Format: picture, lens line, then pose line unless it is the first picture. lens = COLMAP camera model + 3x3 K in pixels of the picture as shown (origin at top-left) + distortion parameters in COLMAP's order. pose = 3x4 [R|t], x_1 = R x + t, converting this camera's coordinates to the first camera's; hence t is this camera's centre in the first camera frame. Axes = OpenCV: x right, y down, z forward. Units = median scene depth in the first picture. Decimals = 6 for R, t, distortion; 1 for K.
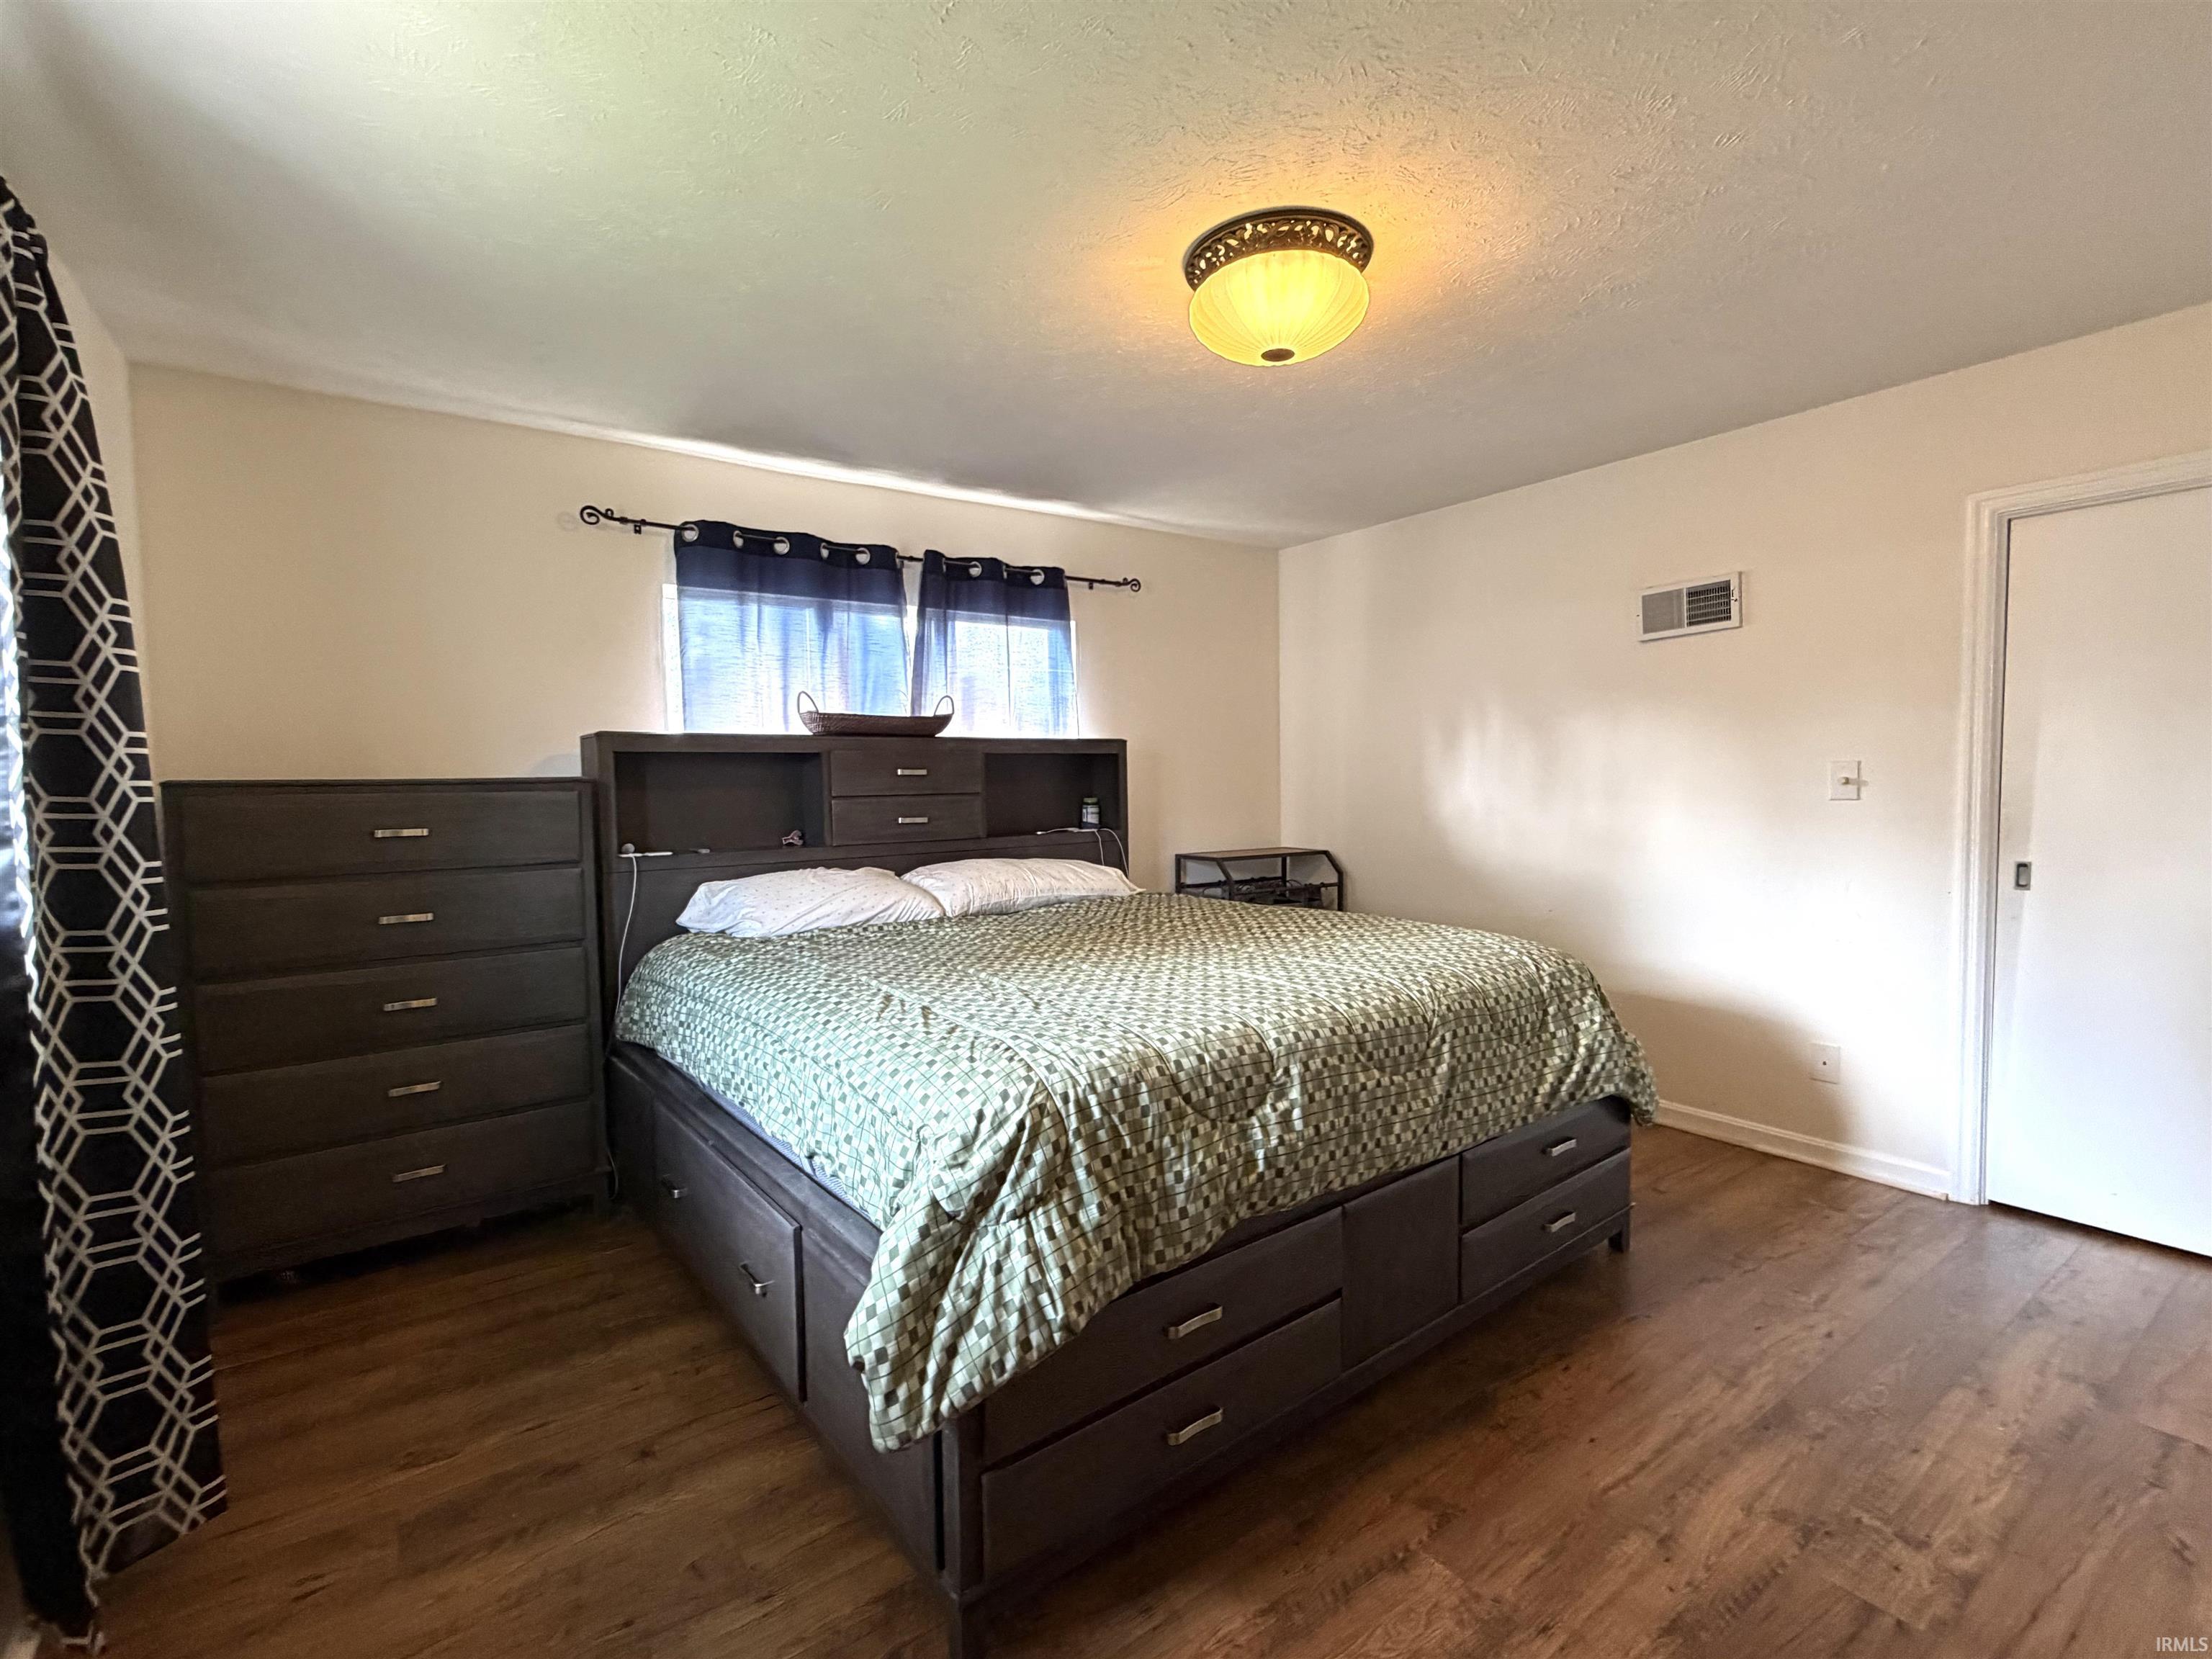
lens RADIAL K [[1051.0, 0, 1097.5], [0, 1051.0, 832.8], [0, 0, 1]] dist [0.012420, -0.000185]
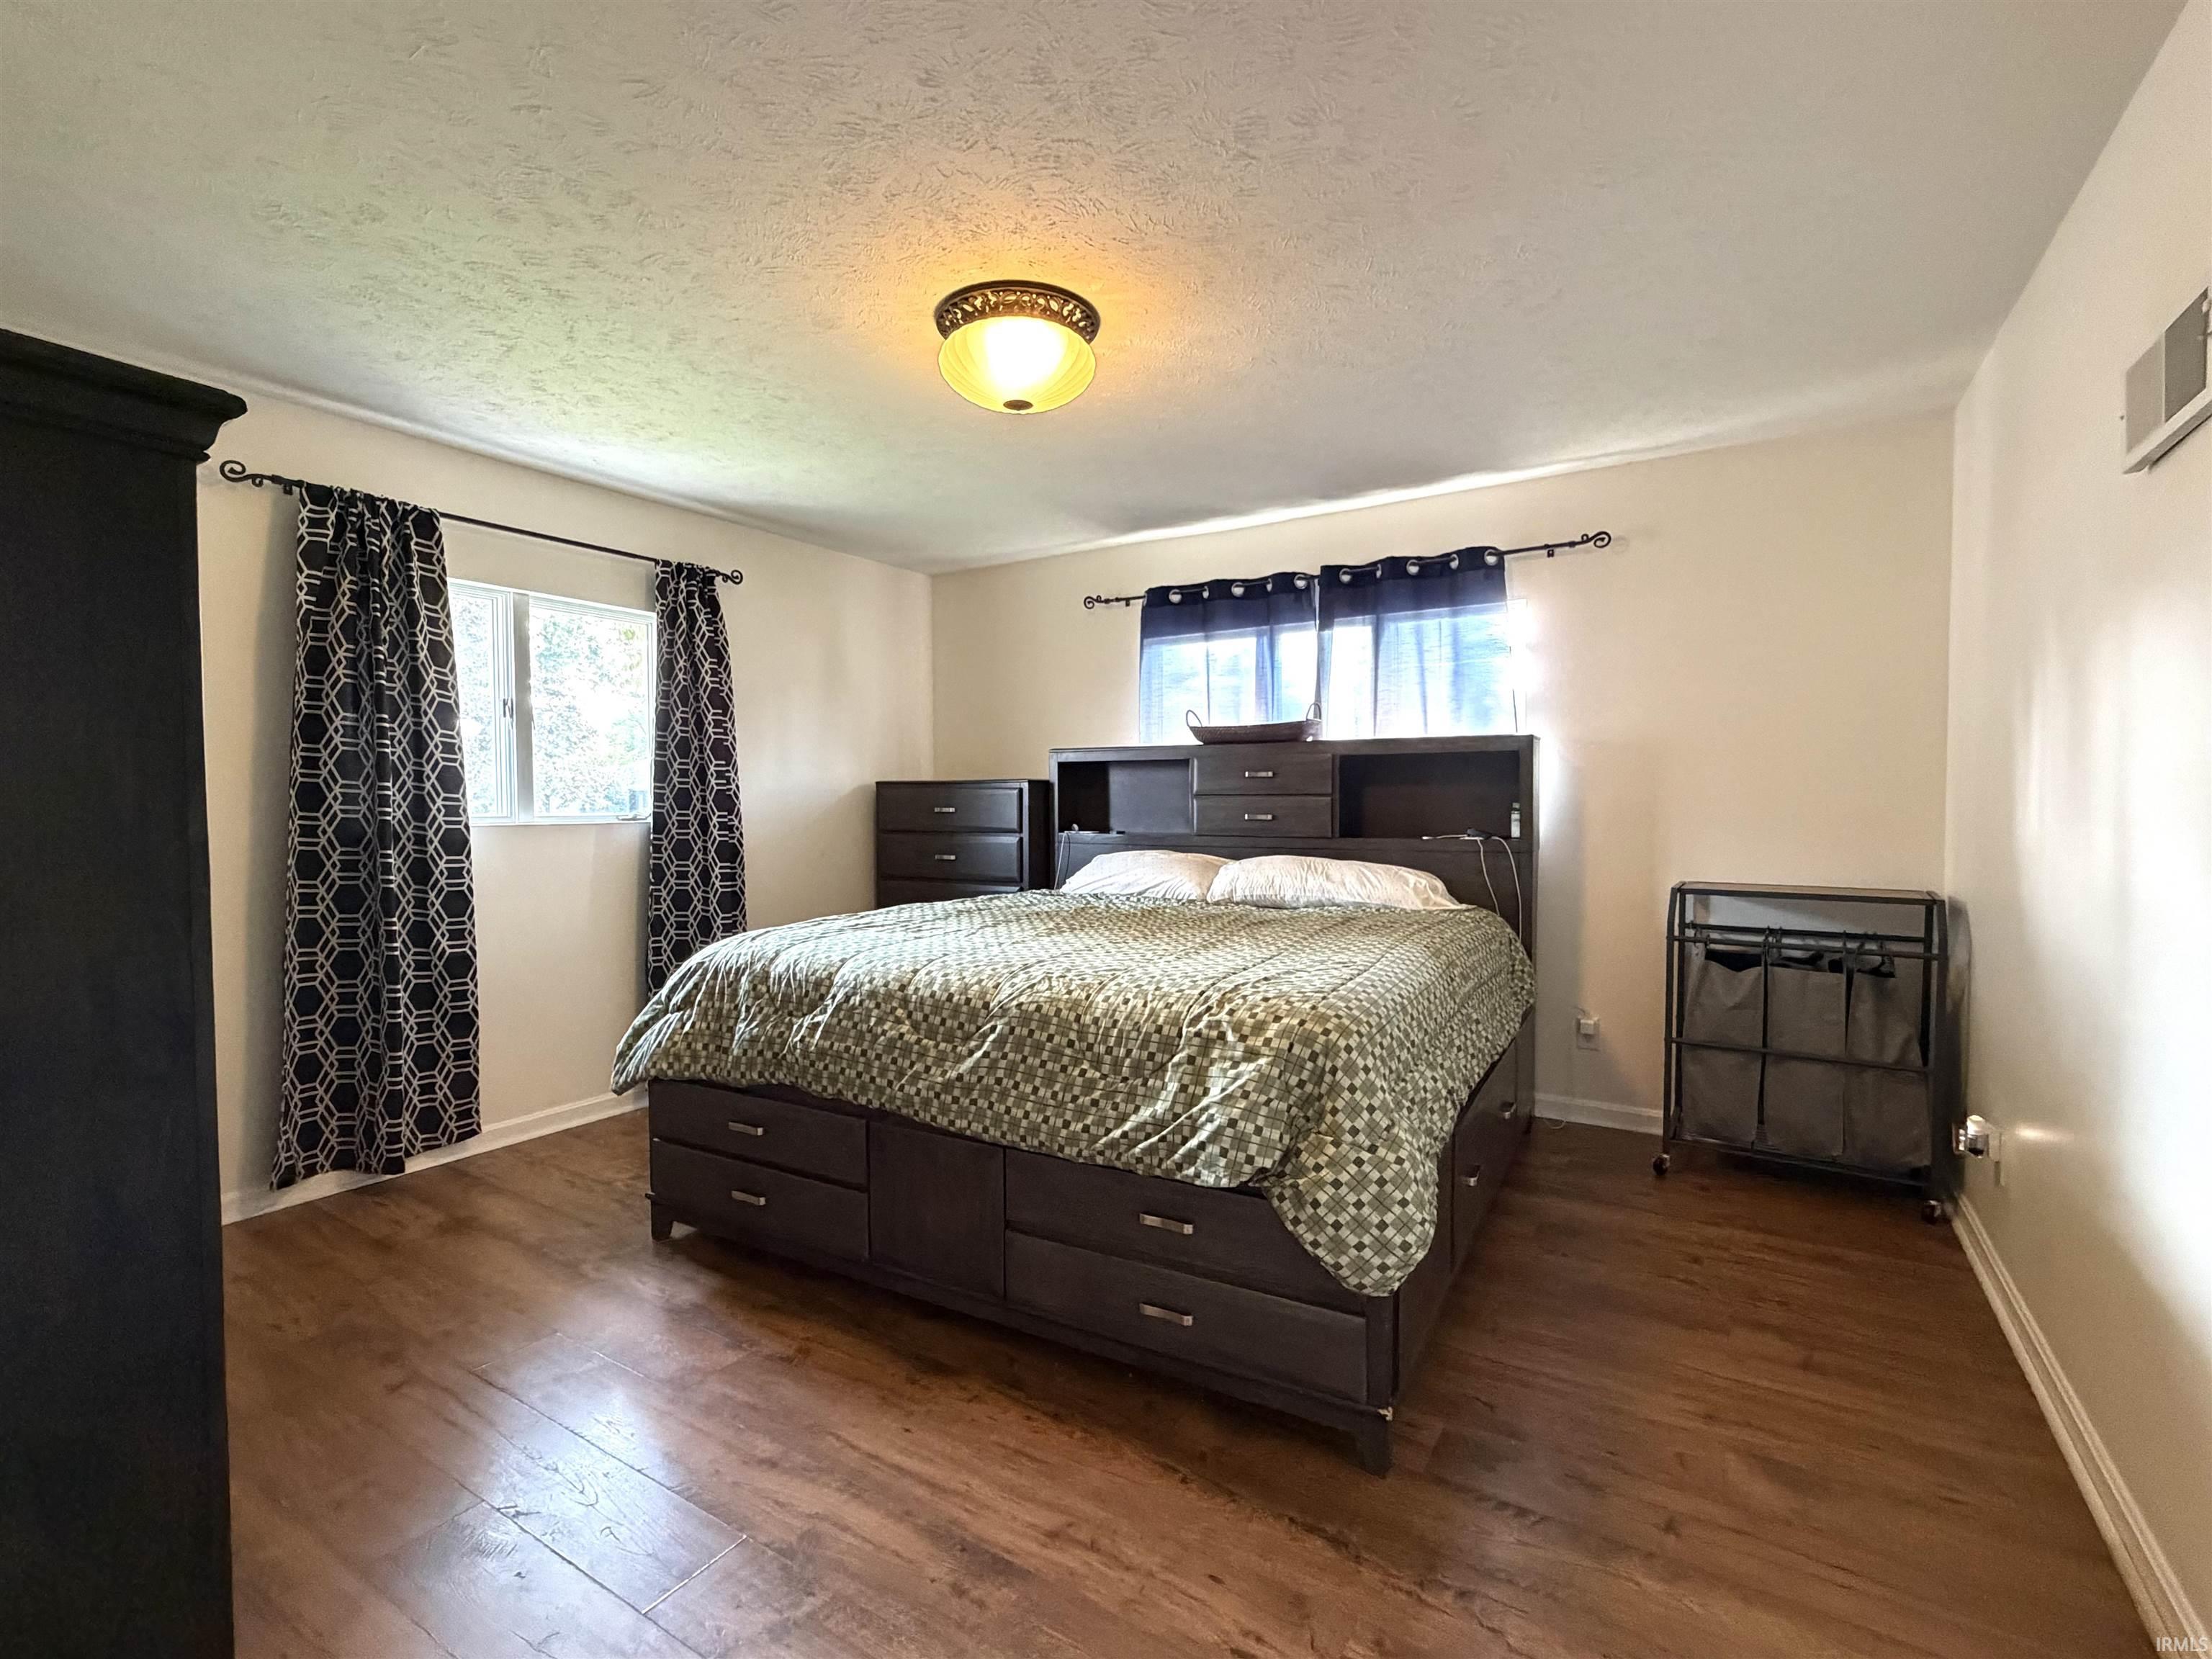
lens RADIAL K [[1051.0, 0, 1097.5], [0, 1051.0, 832.8], [0, 0, 1]] dist [0.012420, -0.000185]
pose [[0.339464, 0.047583, -0.939415, 0.845608], [-0.051730, 0.998153, 0.031865, -0.022572], [0.939195, 0.037779, 0.341299, 0.468818]]
